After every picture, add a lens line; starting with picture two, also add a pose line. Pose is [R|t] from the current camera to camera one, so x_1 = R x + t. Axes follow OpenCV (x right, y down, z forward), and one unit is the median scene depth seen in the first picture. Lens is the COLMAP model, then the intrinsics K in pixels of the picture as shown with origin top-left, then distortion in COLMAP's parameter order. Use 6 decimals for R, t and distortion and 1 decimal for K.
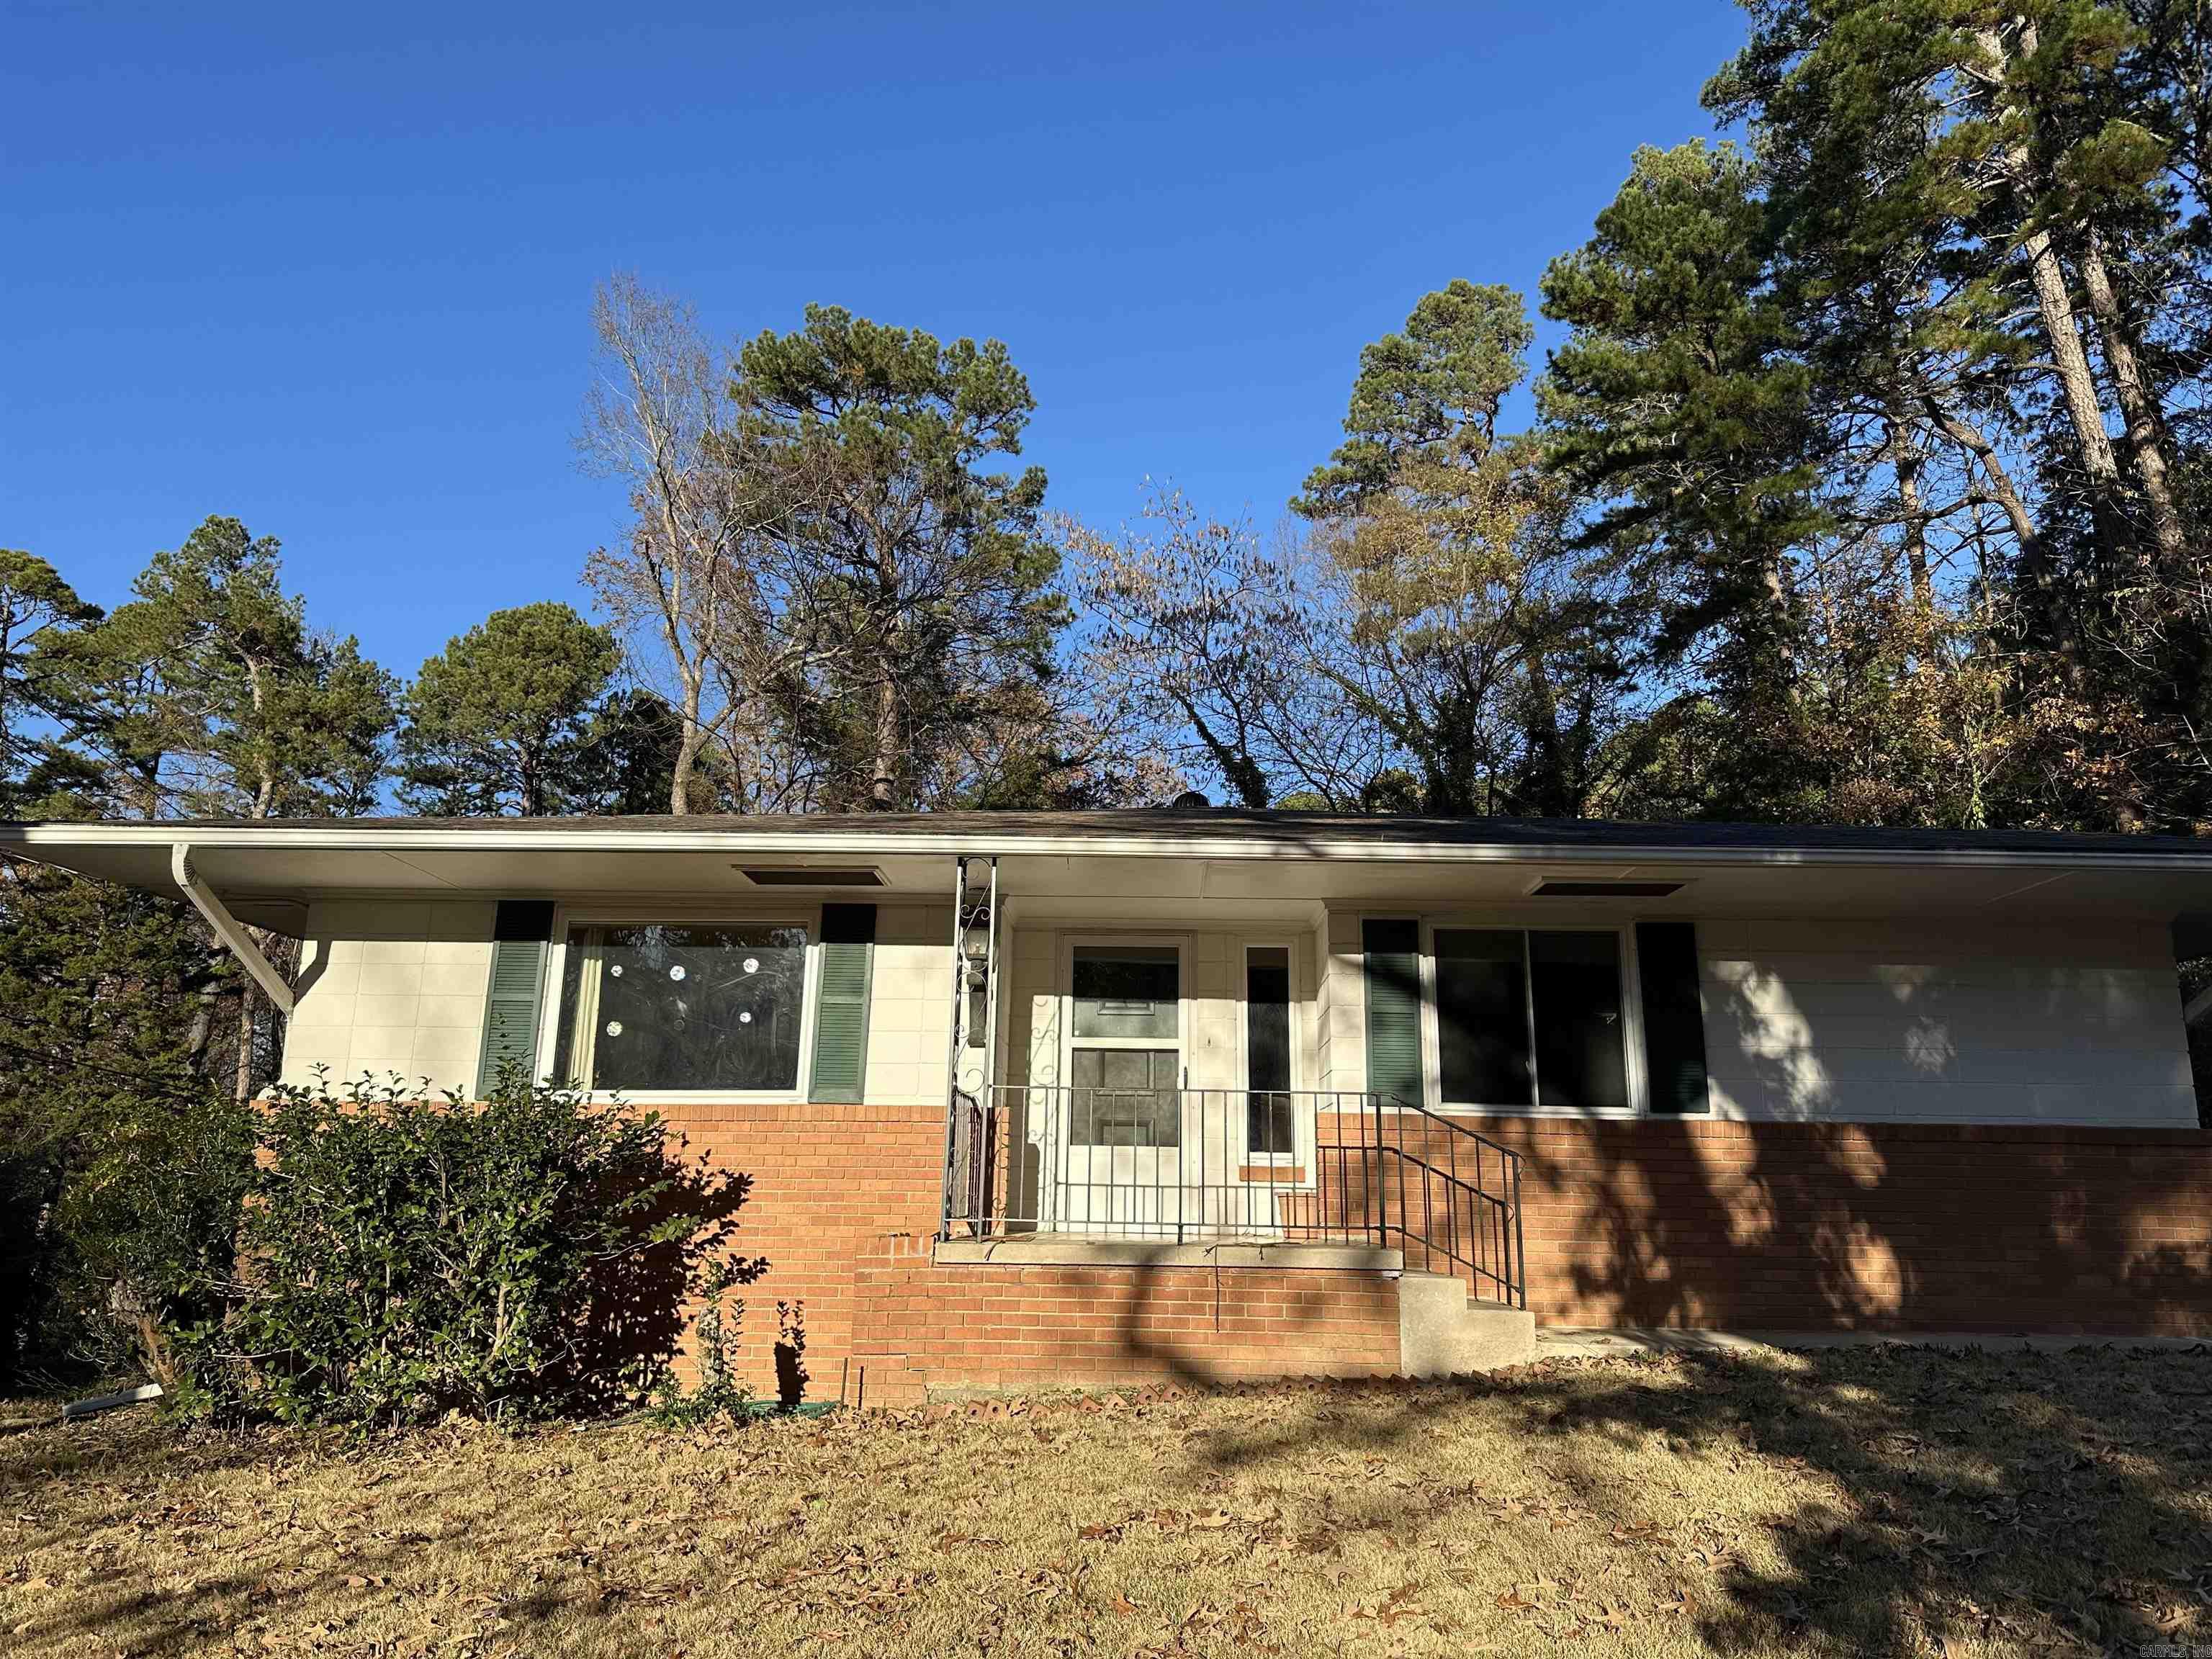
lens RADIAL K [[1575.2, 0, 1112.3], [0, 1575.2, 833.5], [0, 0, 1]] dist [0.094322, -0.105917]
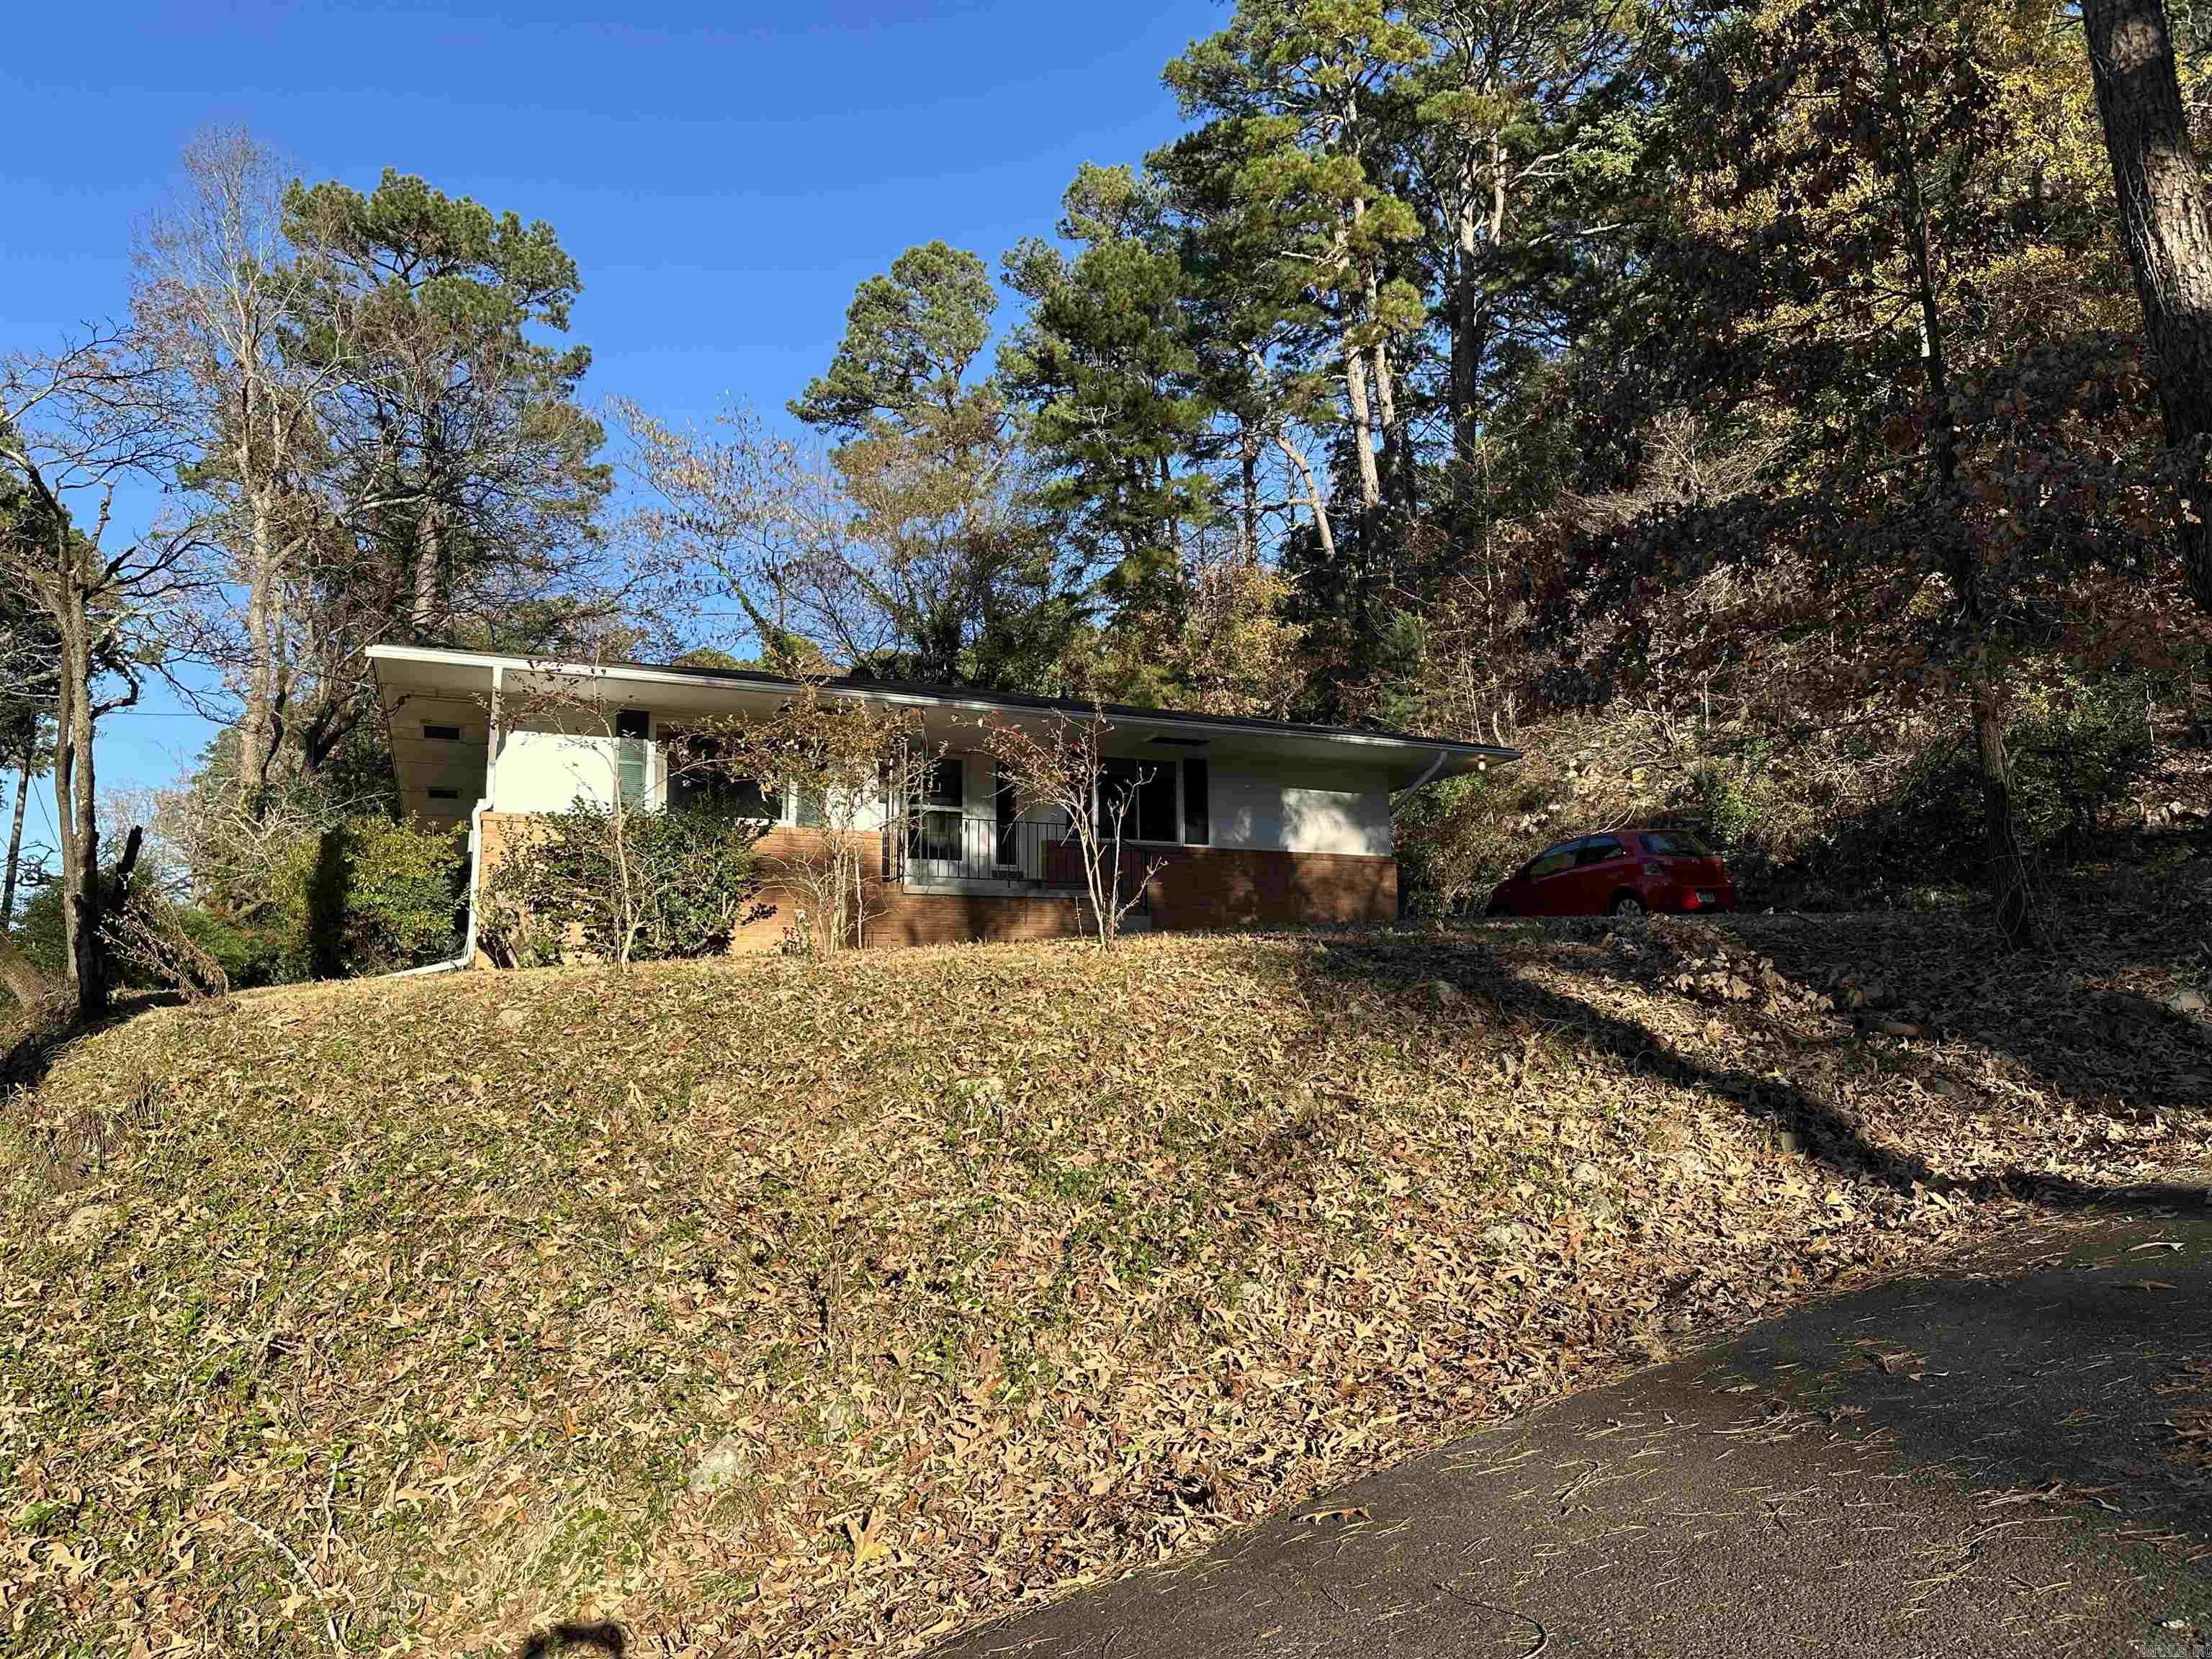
lens RADIAL K [[1565.0, 0, 1155.4], [0, 1565.0, 834.8], [0, 0, 1]] dist [0.048693, -0.058305]
pose [[0.902856, 0.048269, 0.427224, -0.142002], [-0.085615, 0.993962, 0.068630, 0.001371], [-0.421332, -0.098540, 0.901537, -0.212783]]
